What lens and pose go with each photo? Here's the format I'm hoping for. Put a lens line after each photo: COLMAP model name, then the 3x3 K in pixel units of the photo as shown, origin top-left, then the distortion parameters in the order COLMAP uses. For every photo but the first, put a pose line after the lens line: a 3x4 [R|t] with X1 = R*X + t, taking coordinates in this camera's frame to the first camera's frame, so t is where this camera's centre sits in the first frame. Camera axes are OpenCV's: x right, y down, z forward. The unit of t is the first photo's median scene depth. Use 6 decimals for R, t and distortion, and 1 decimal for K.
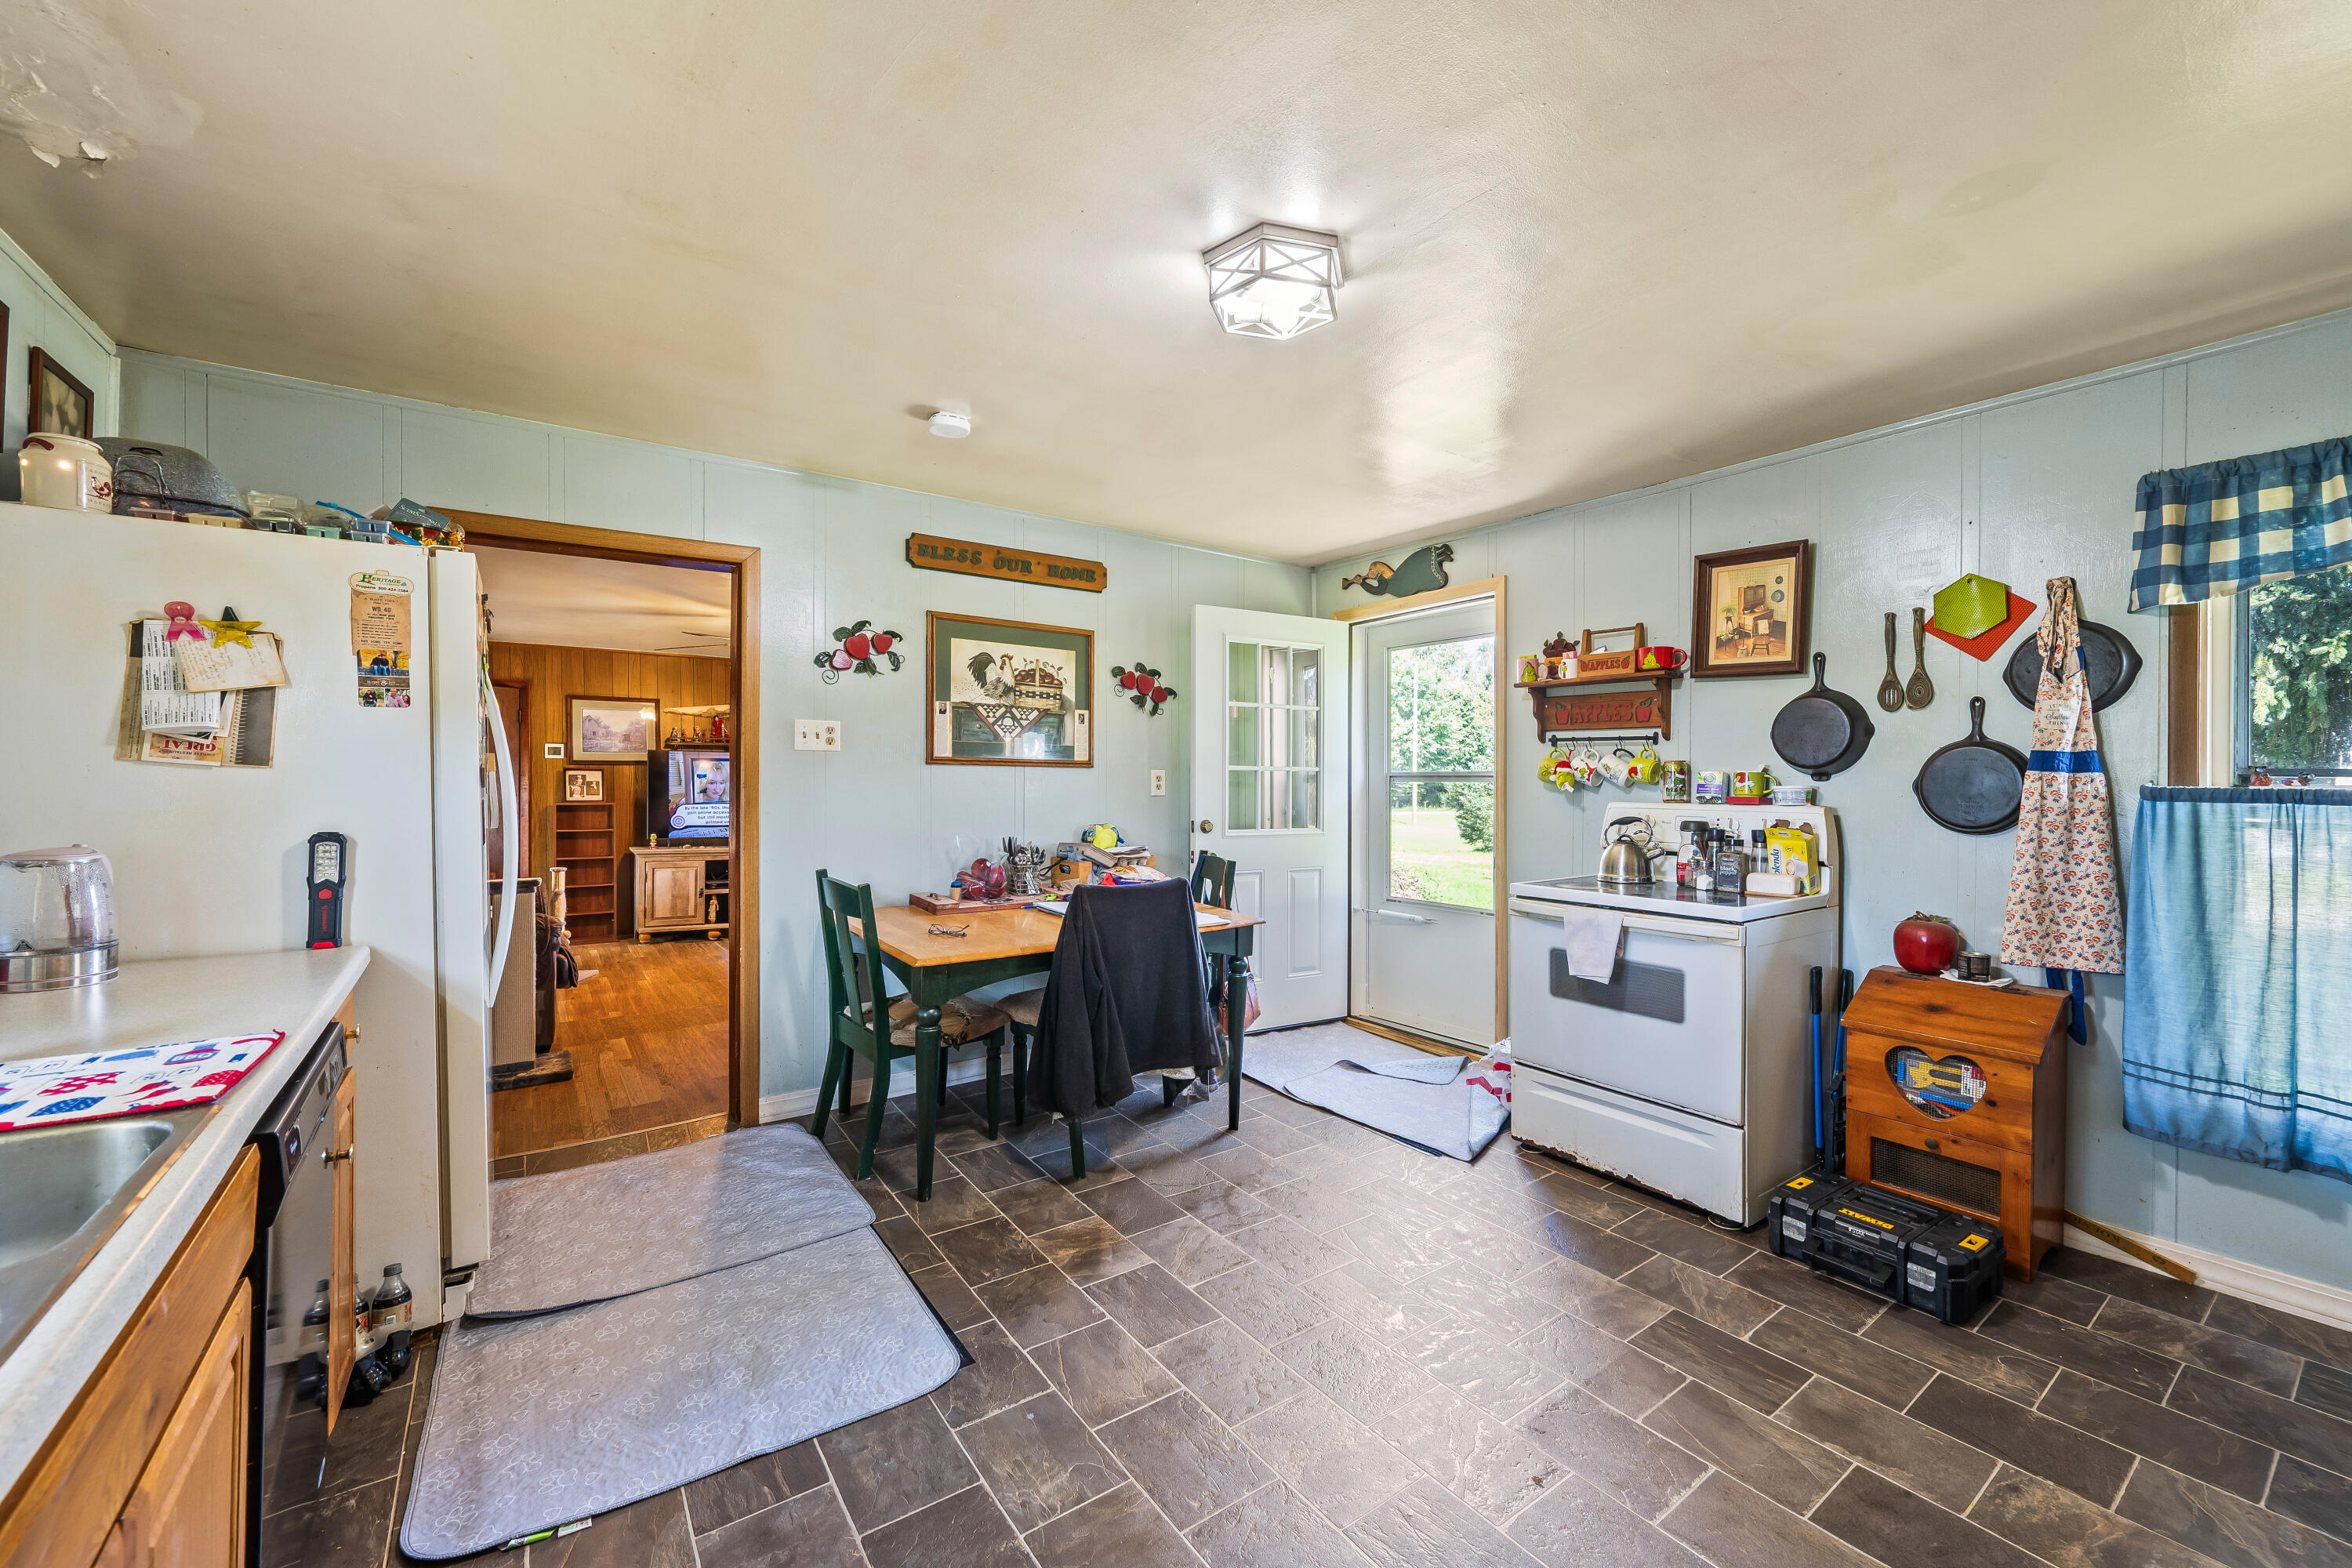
lens RADIAL K [[930.2, 0, 1175.6], [0, 930.2, 785.0], [0, 0, 1]] dist [0.000533, 0.000767]
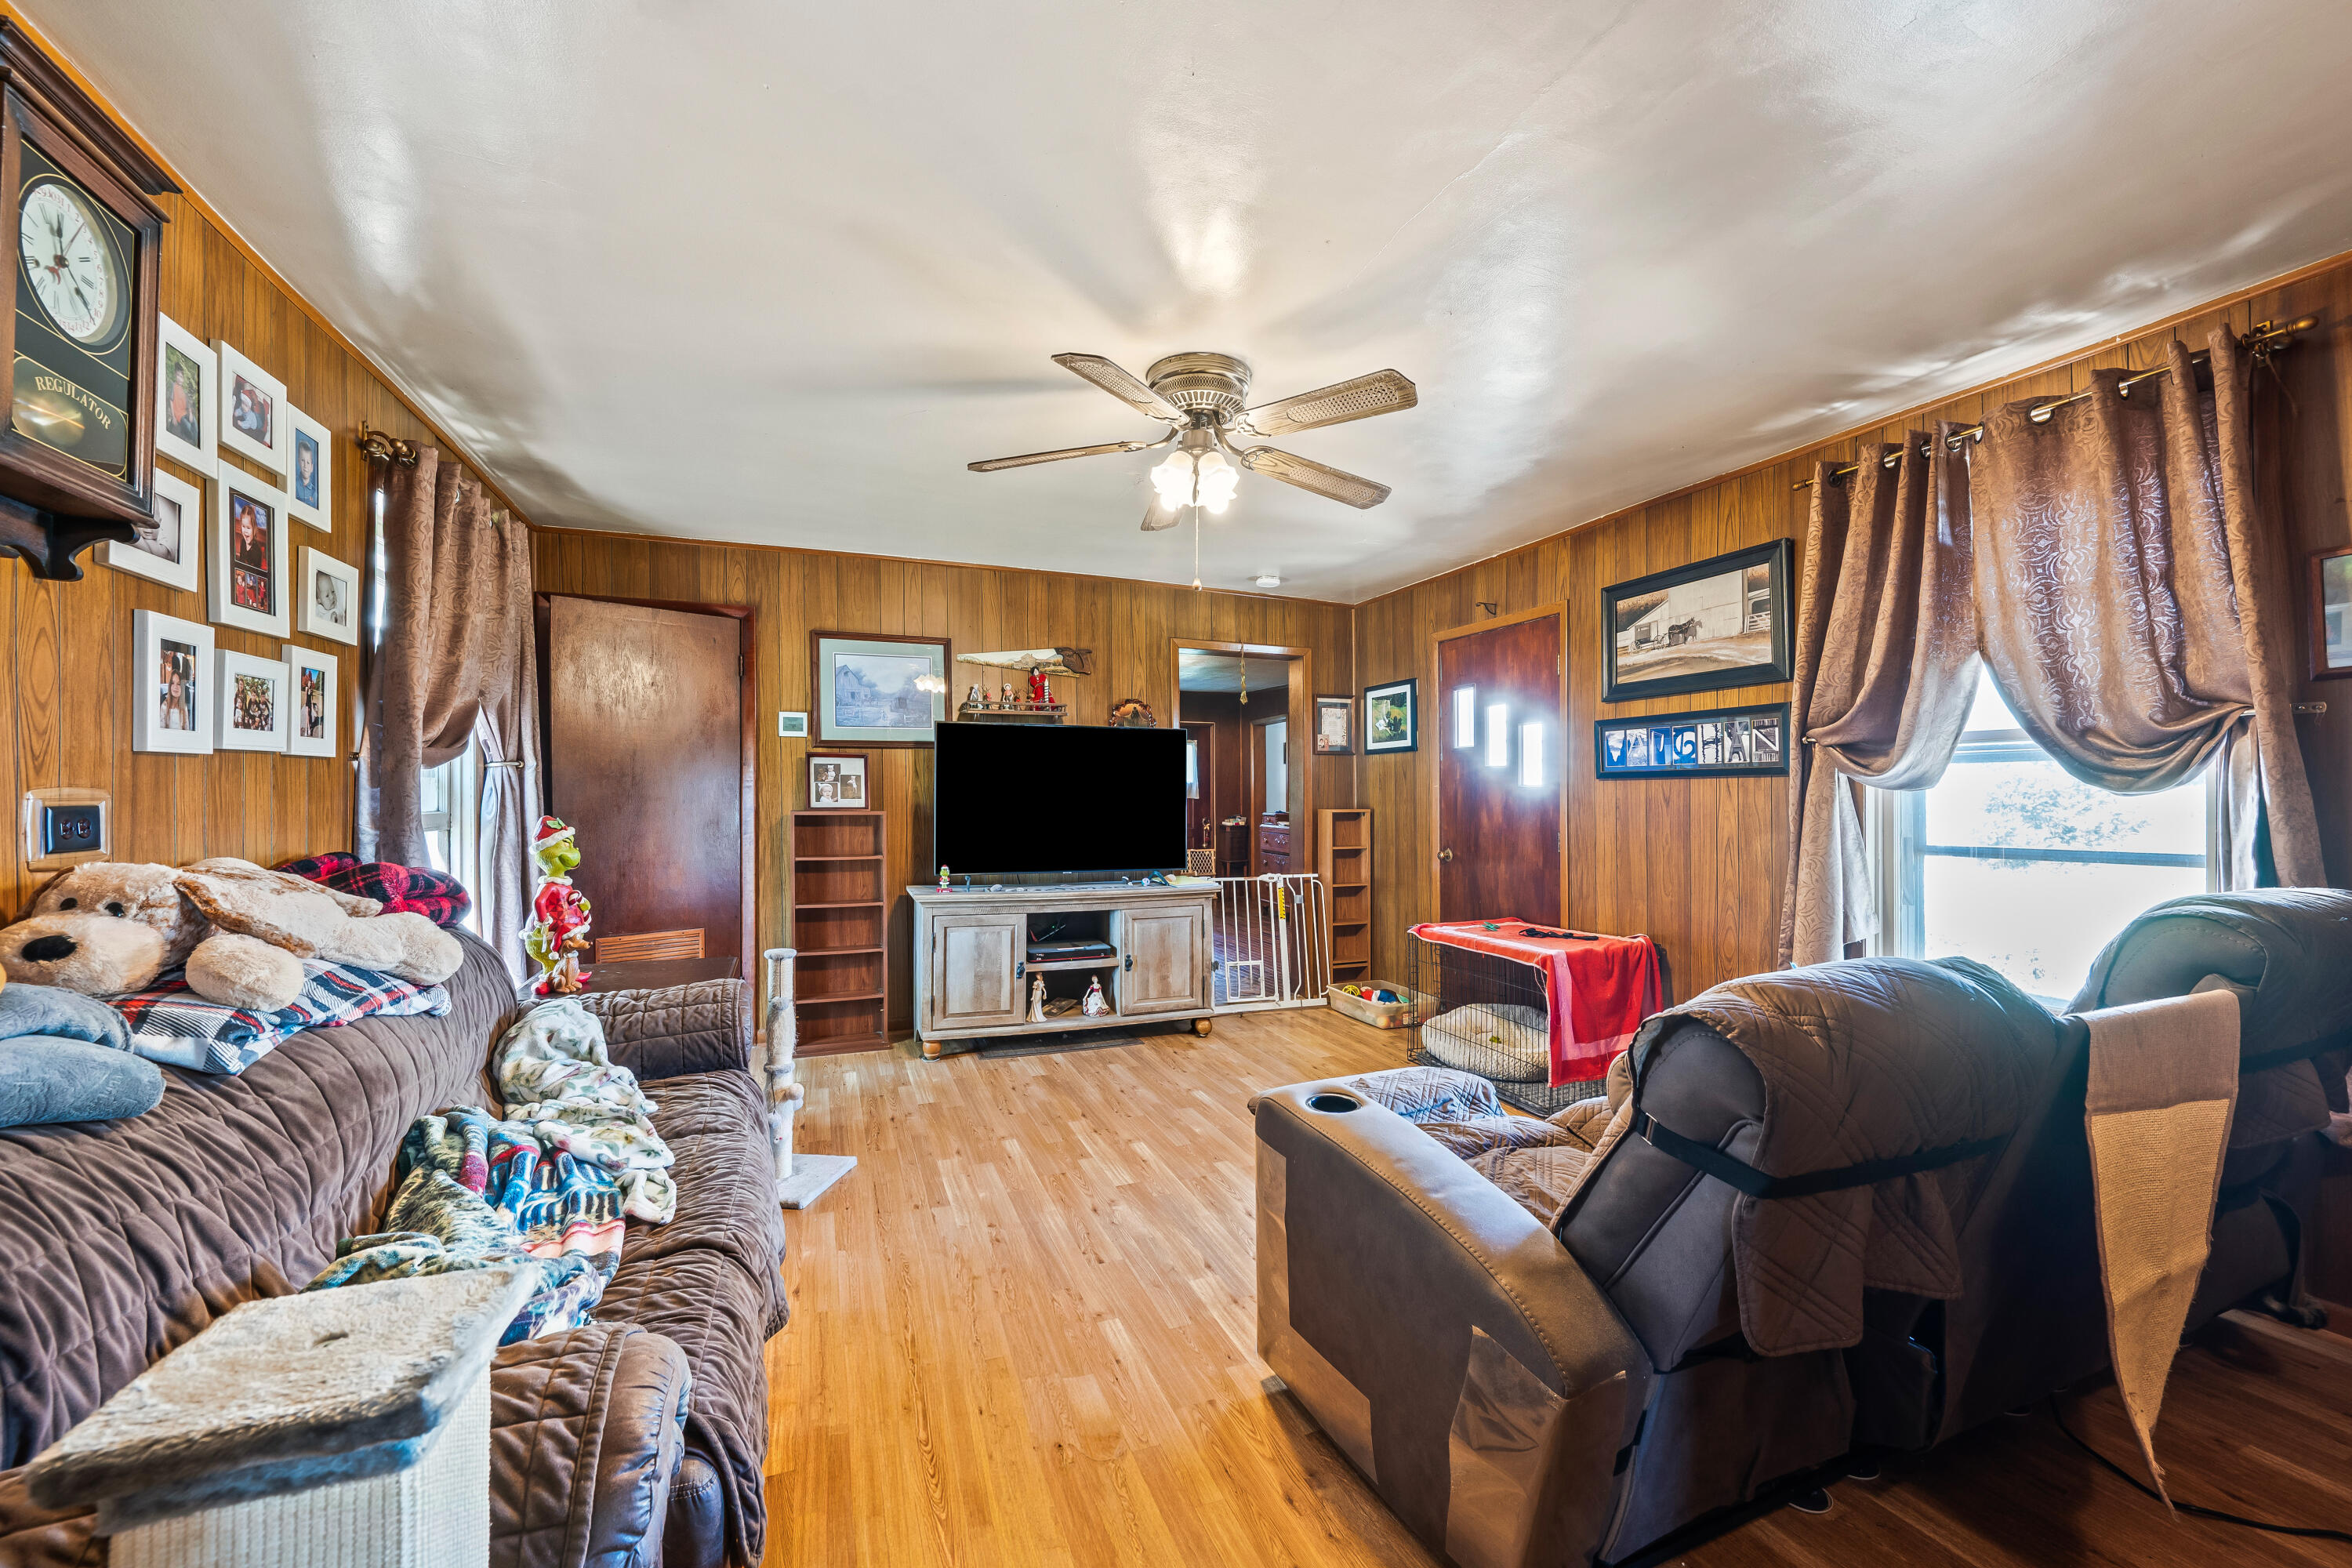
lens RADIAL K [[930.2, 0, 1176.4], [0, 930.2, 793.3], [0, 0, 1]] dist [0.000533, 0.000767]
pose [[0.973086, 0.000033, -0.230442, -0.287376], [0.000135, 1.000000, 0.000713, 0.007242], [0.230442, -0.000725, 0.973086, 0.470149]]
